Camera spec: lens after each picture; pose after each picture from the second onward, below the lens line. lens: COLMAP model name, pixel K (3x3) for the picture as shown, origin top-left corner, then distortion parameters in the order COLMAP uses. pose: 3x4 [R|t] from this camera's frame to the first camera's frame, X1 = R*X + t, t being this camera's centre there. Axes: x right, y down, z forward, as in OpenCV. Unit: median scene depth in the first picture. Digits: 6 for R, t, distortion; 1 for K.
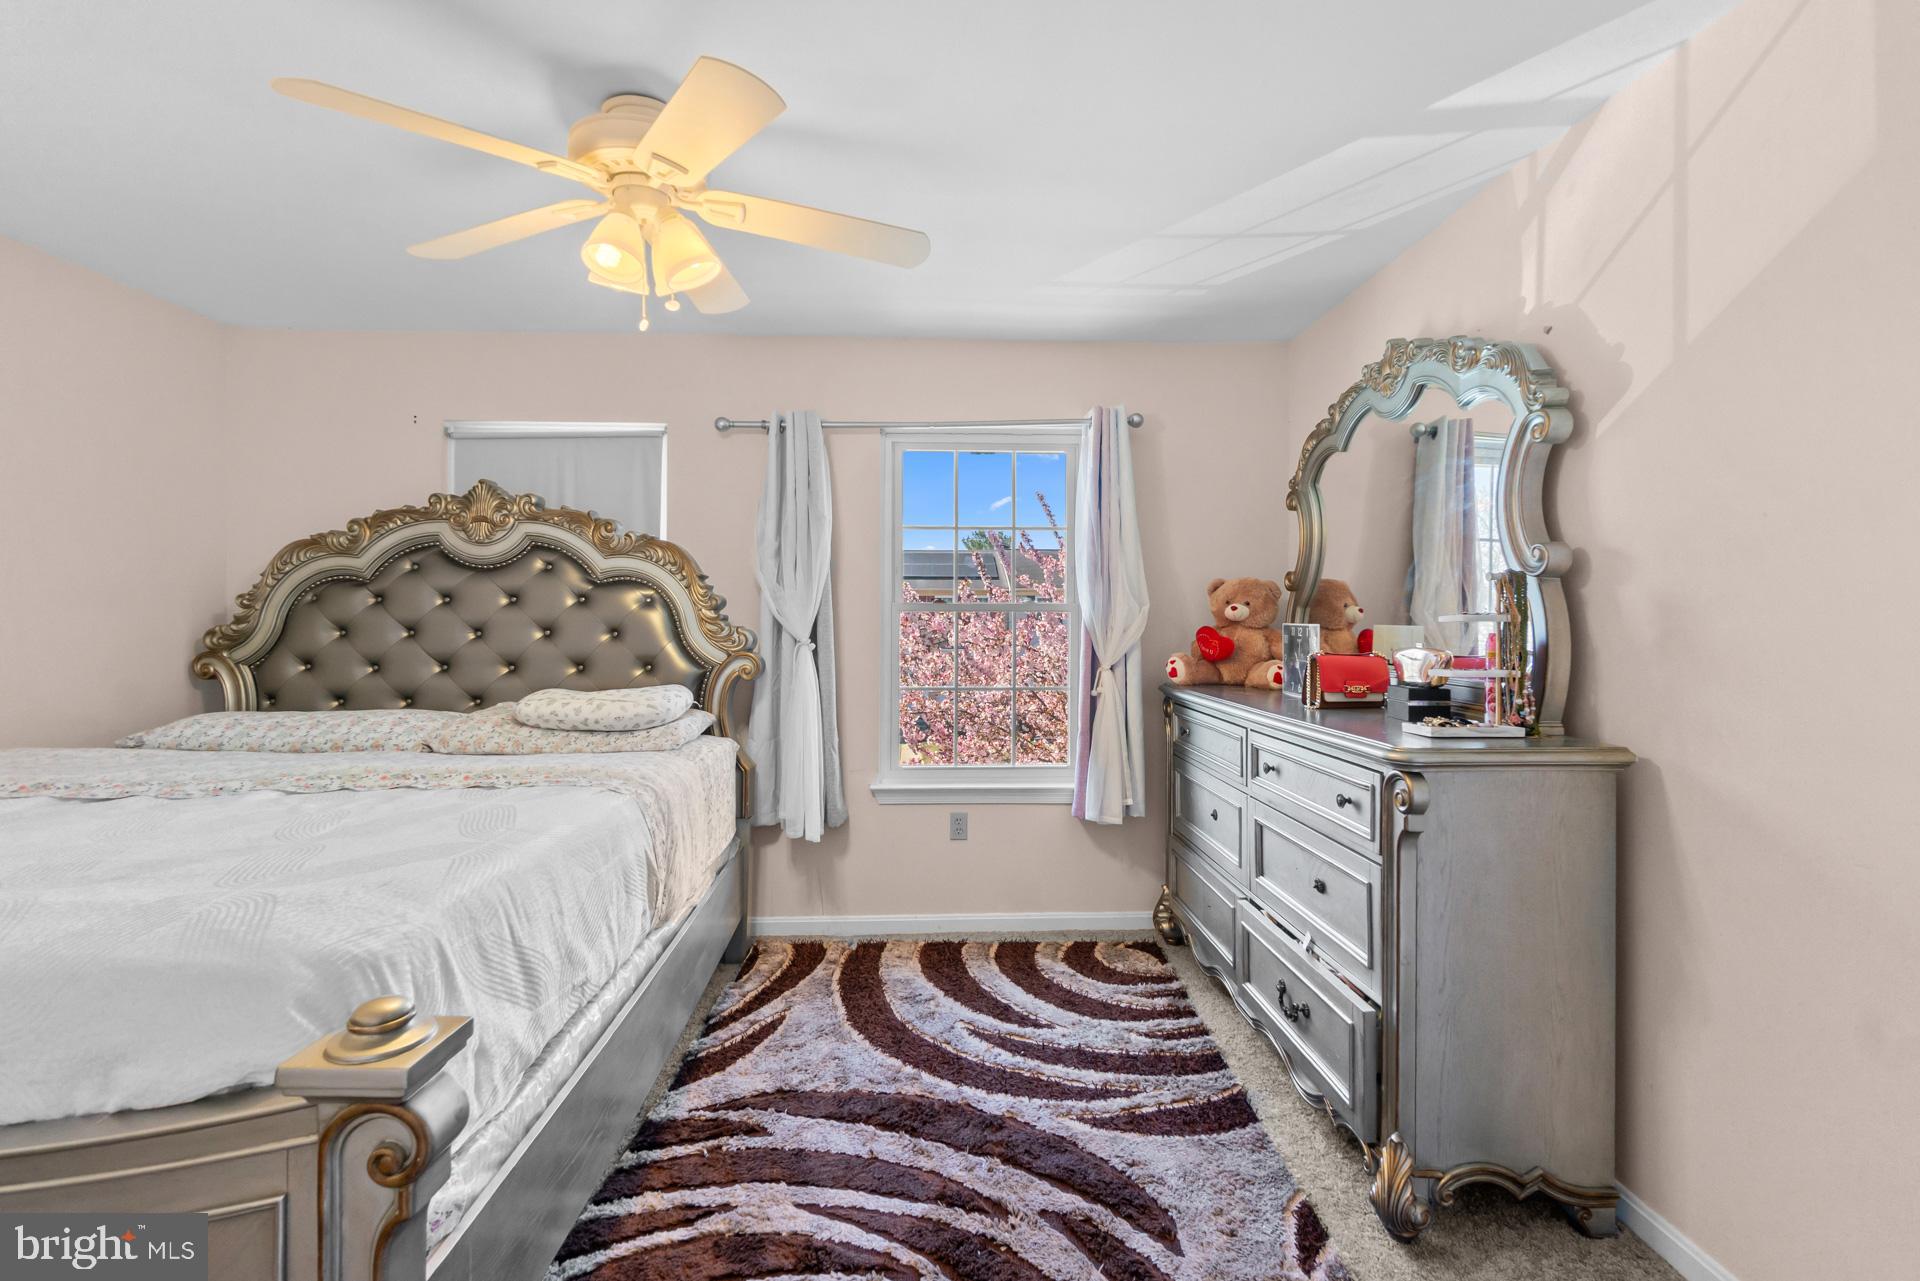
lens RADIAL K [[842.2, 0, 985.1], [0, 842.2, 612.2], [0, 0, 1]] dist [-0.002456, -0.000257]
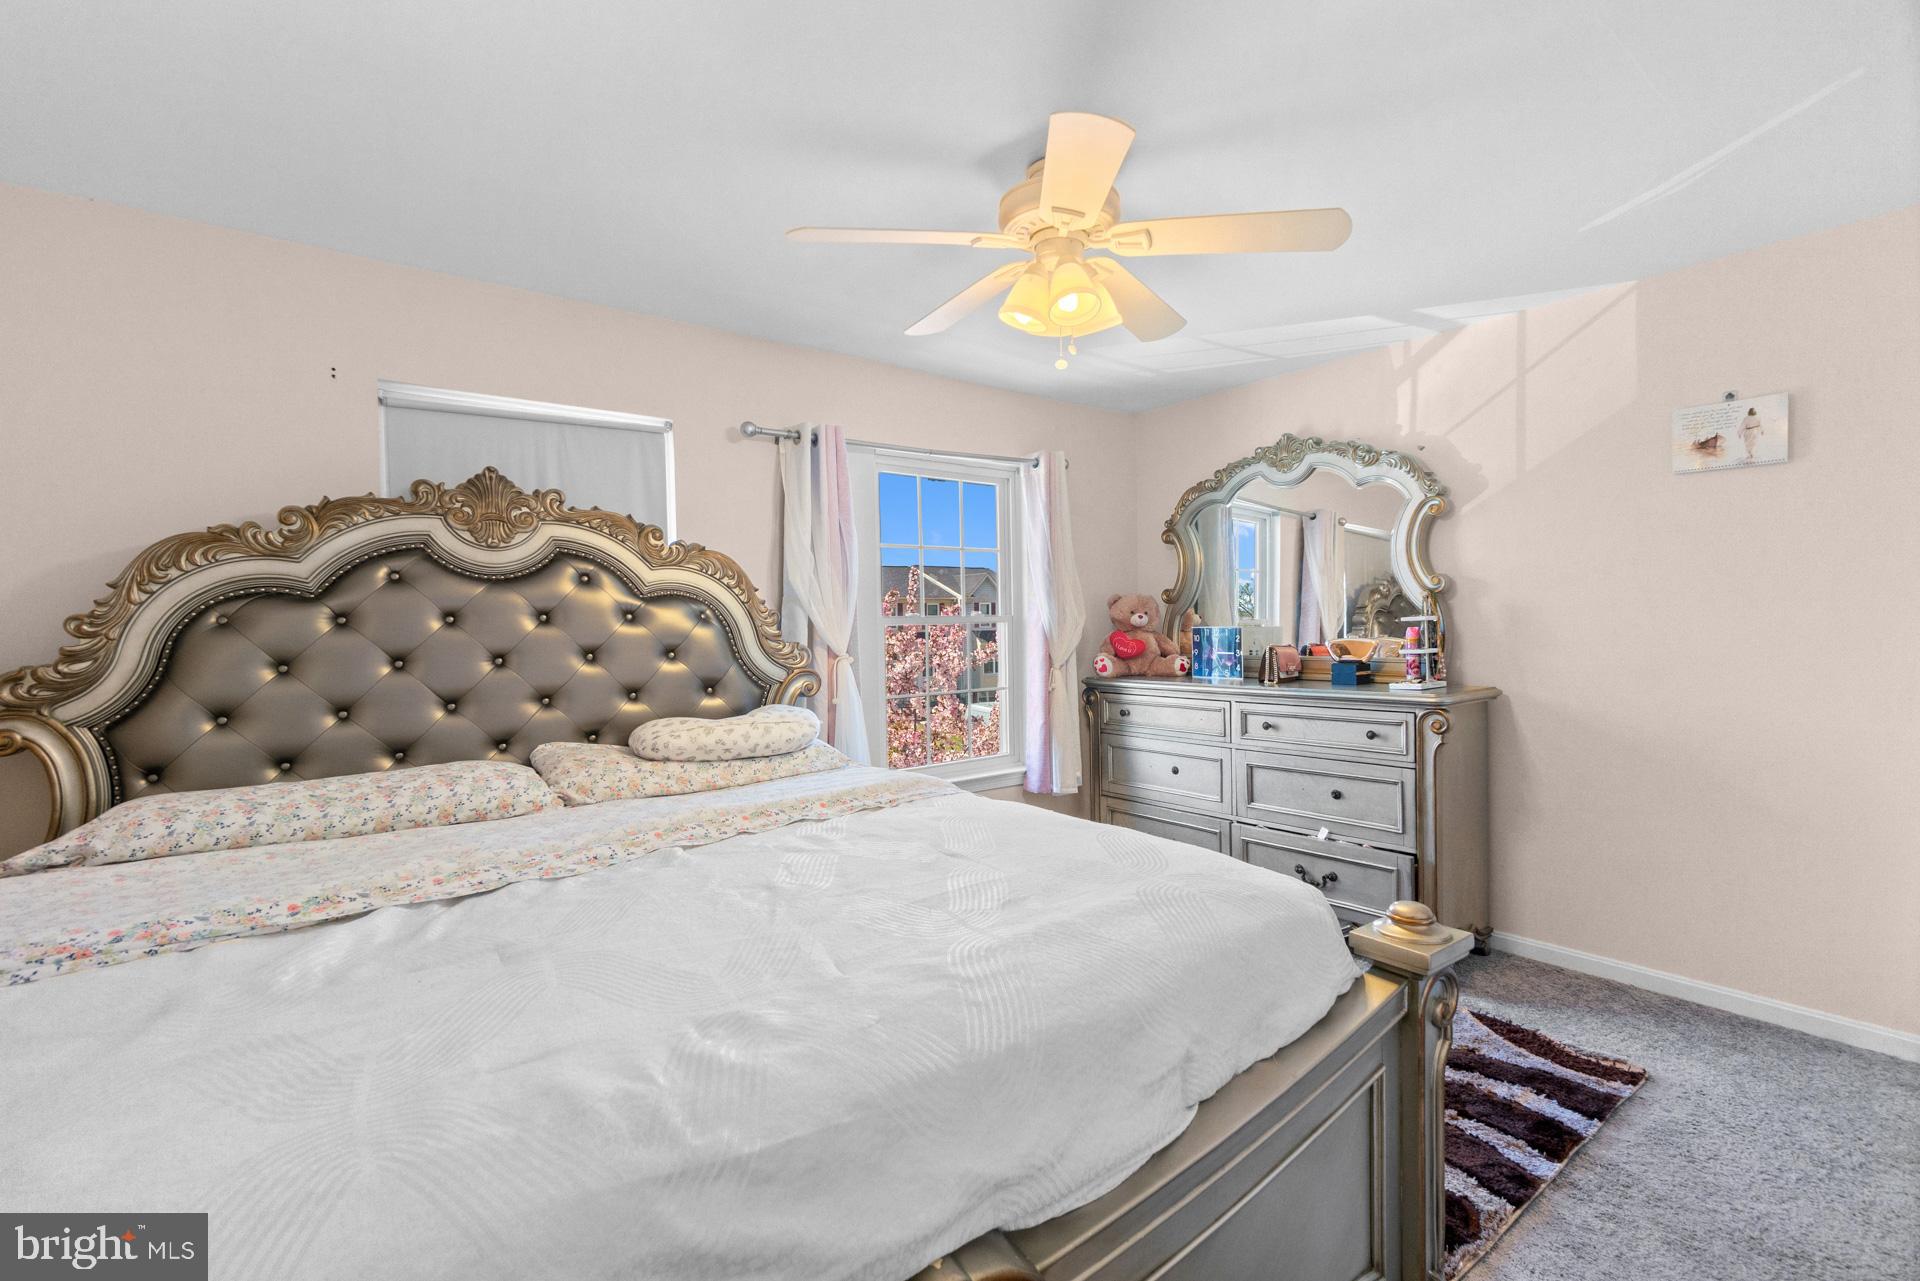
lens RADIAL K [[842.2, 0, 958.4], [0, 842.2, 630.7], [0, 0, 1]] dist [-0.002456, -0.000257]
pose [[0.814928, -0.022704, 0.579117, -0.711049], [0.021895, 0.999725, 0.008382, -0.000693], [-0.579148, 0.005849, 0.815201, 0.103909]]
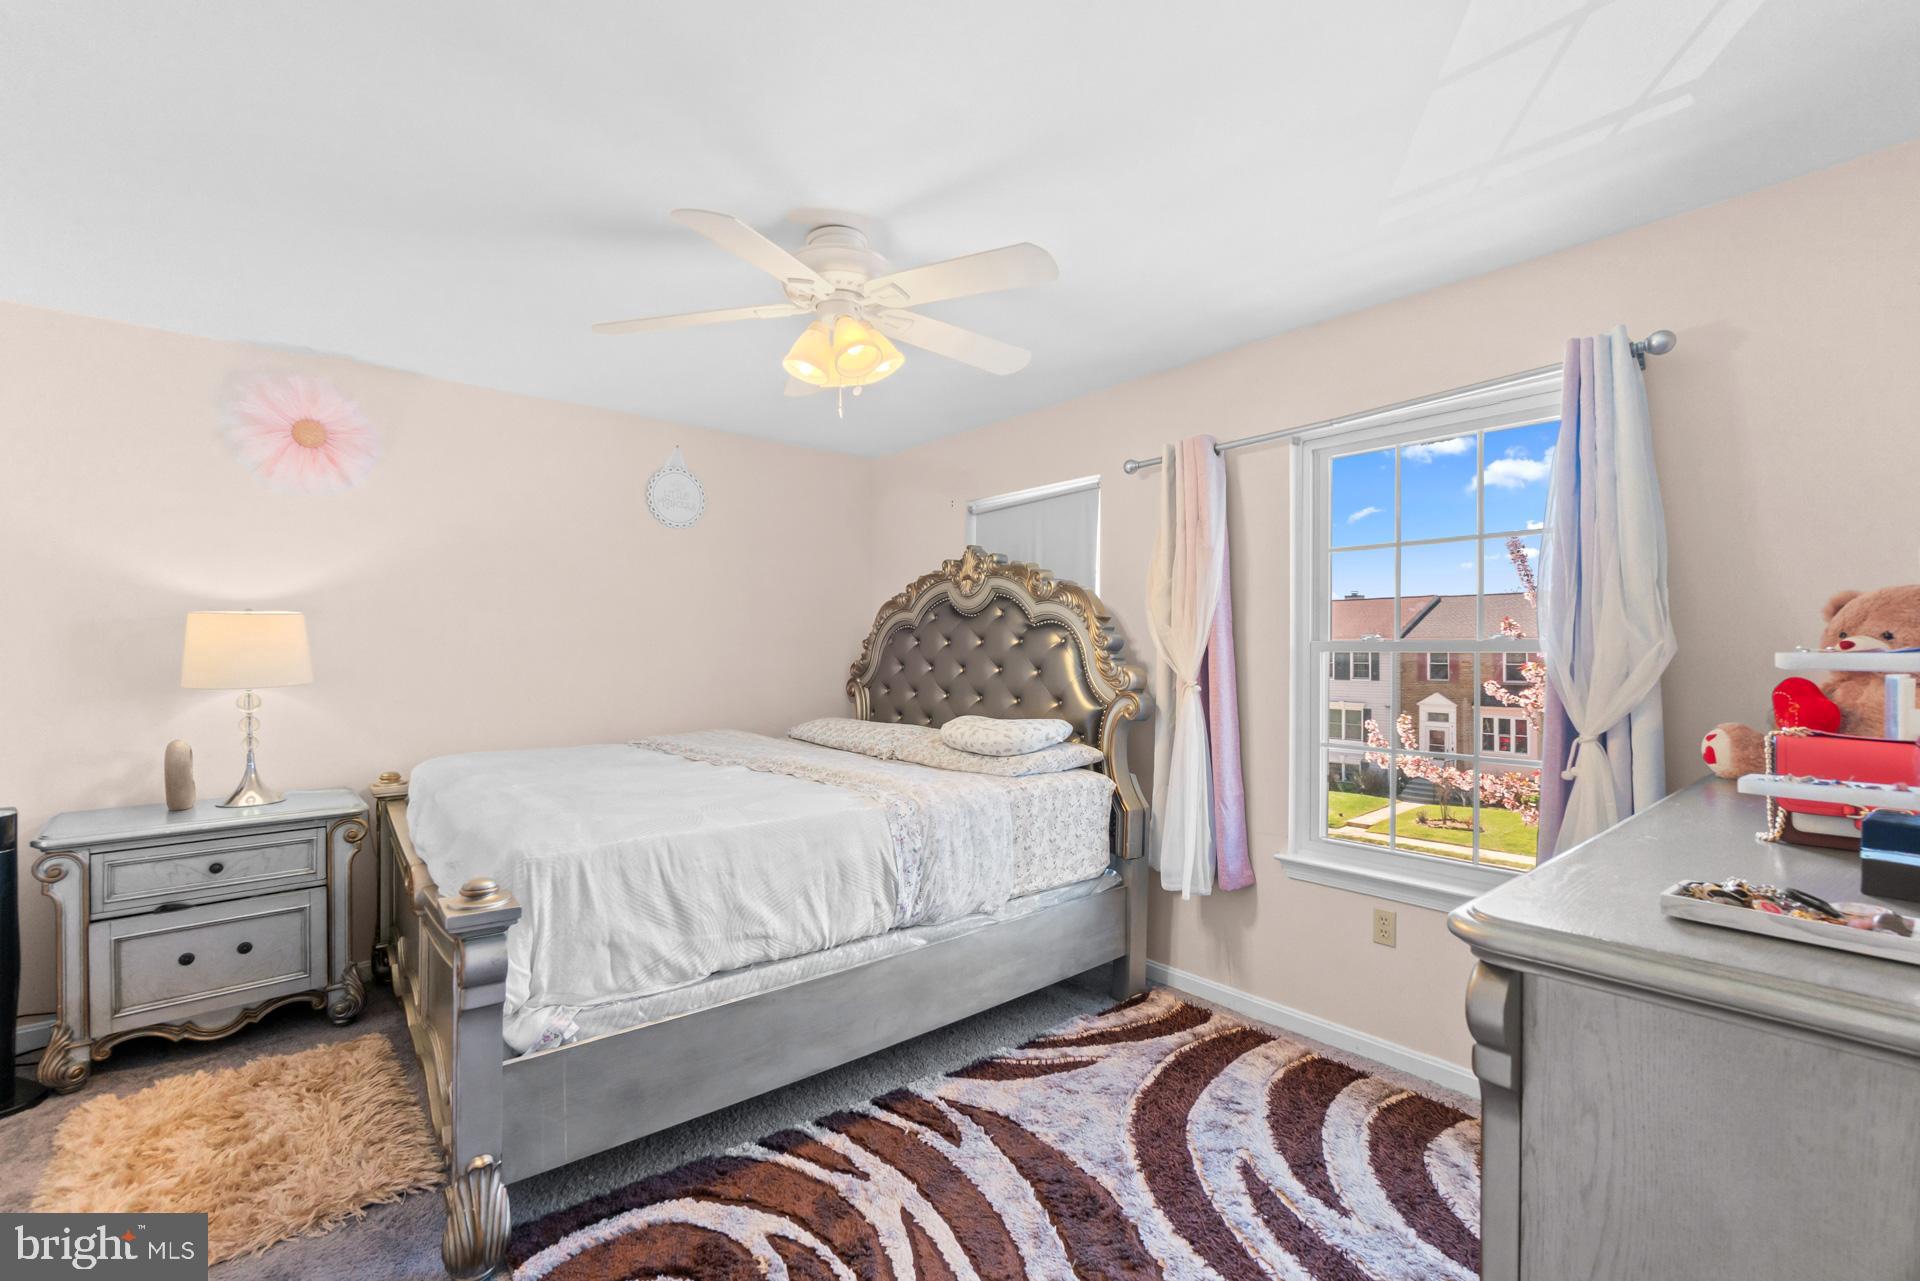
lens RADIAL K [[842.2, 0, 967.3], [0, 842.2, 652.0], [0, 0, 1]] dist [-0.002456, -0.000257]
pose [[0.610031, 0.000046, -0.792378, 0.392429], [-0.004557, 0.999984, -0.003450, 0.004095], [0.792364, 0.005716, 0.610021, 0.243260]]
